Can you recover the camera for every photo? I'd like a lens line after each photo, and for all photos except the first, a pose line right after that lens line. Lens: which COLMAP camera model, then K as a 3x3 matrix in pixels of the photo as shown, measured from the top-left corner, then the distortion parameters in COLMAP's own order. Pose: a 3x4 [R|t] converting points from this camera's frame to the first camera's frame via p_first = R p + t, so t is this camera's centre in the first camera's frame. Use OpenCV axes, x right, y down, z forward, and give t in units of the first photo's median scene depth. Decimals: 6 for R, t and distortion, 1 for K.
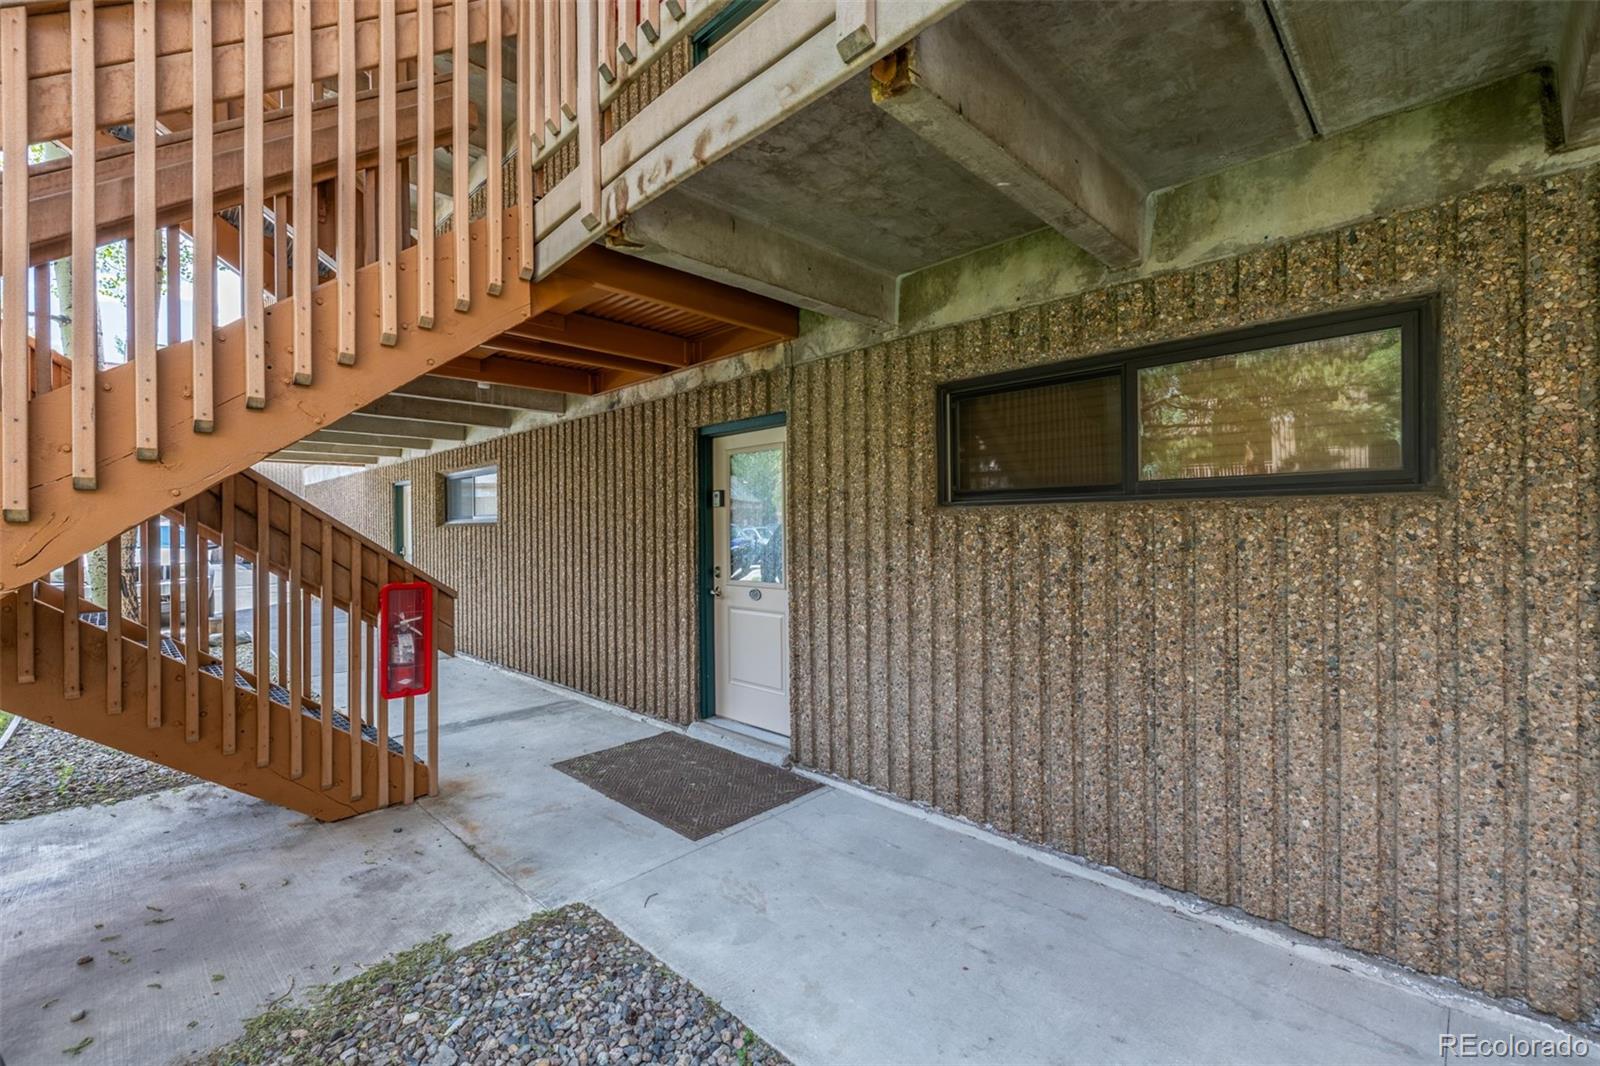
lens RADIAL K [[676.8, 0, 790.9], [0, 676.8, 525.0], [0, 0, 1]] dist [0.001238, 0.000424]
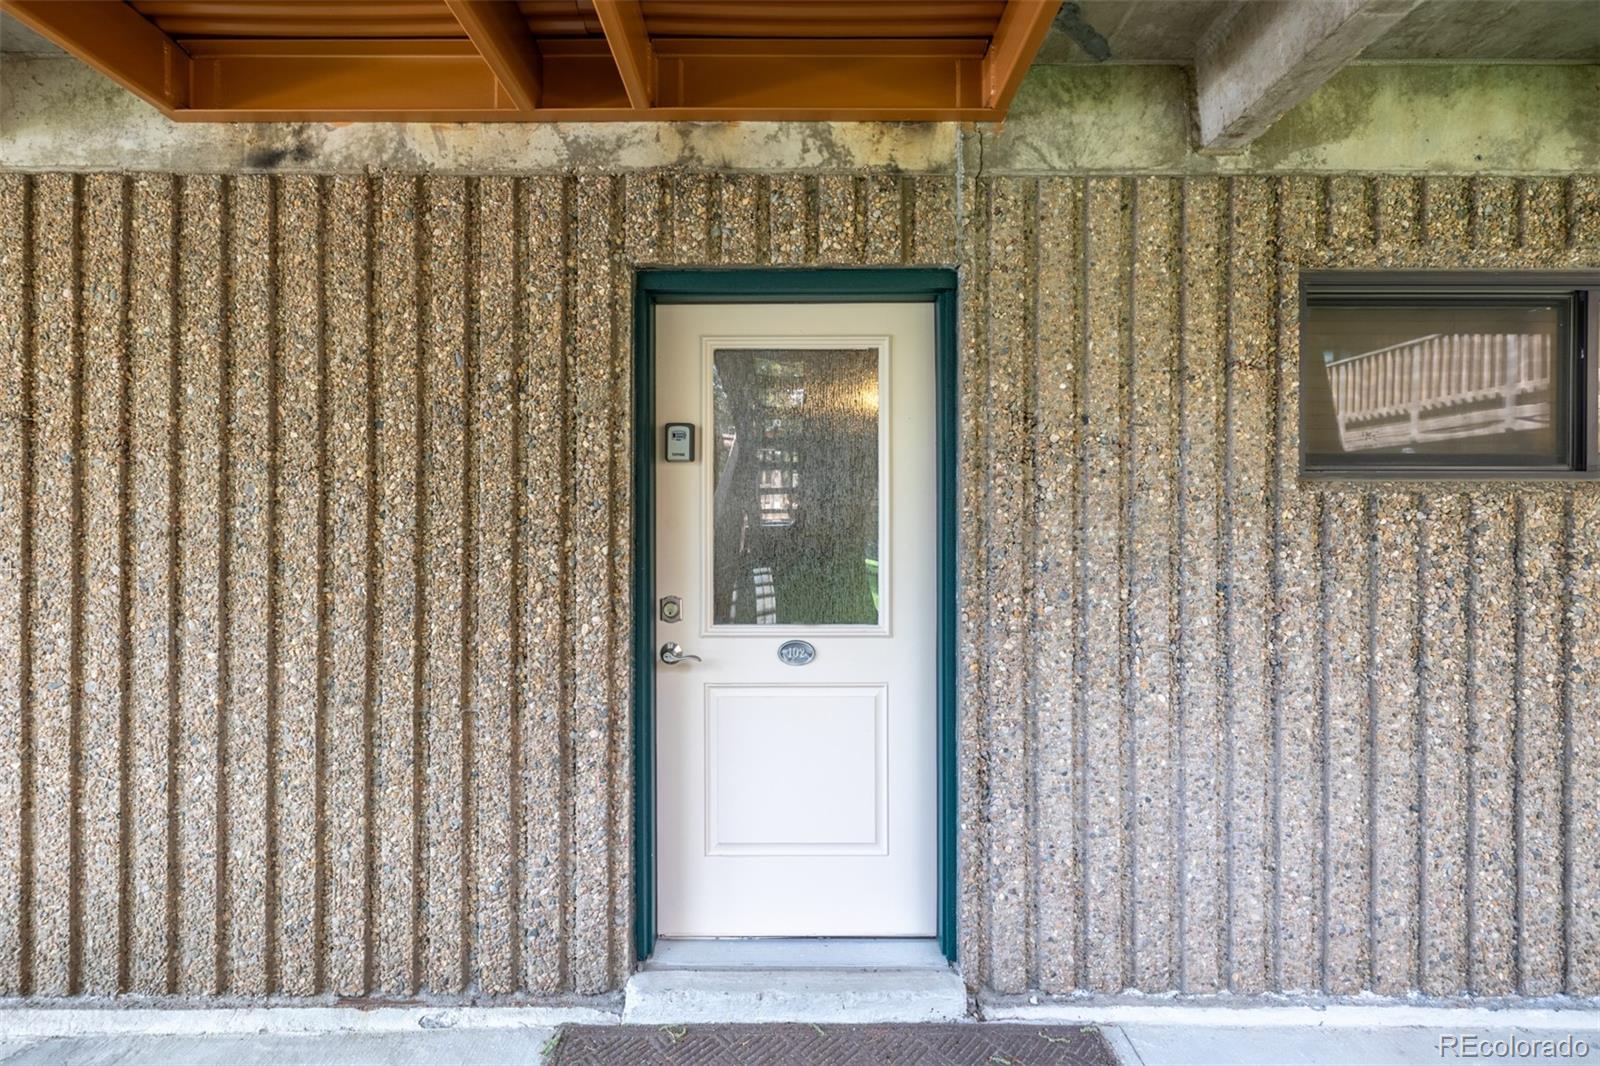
lens RADIAL K [[676.8, 0, 790.9], [0, 676.8, 525.0], [0, 0, 1]] dist [0.001238, 0.000424]
pose [[0.706908, 0.012121, 0.707202, -0.419156], [-0.011302, 0.999919, -0.005840, 0.018726], [-0.707215, -0.003864, 0.706988, 0.728252]]
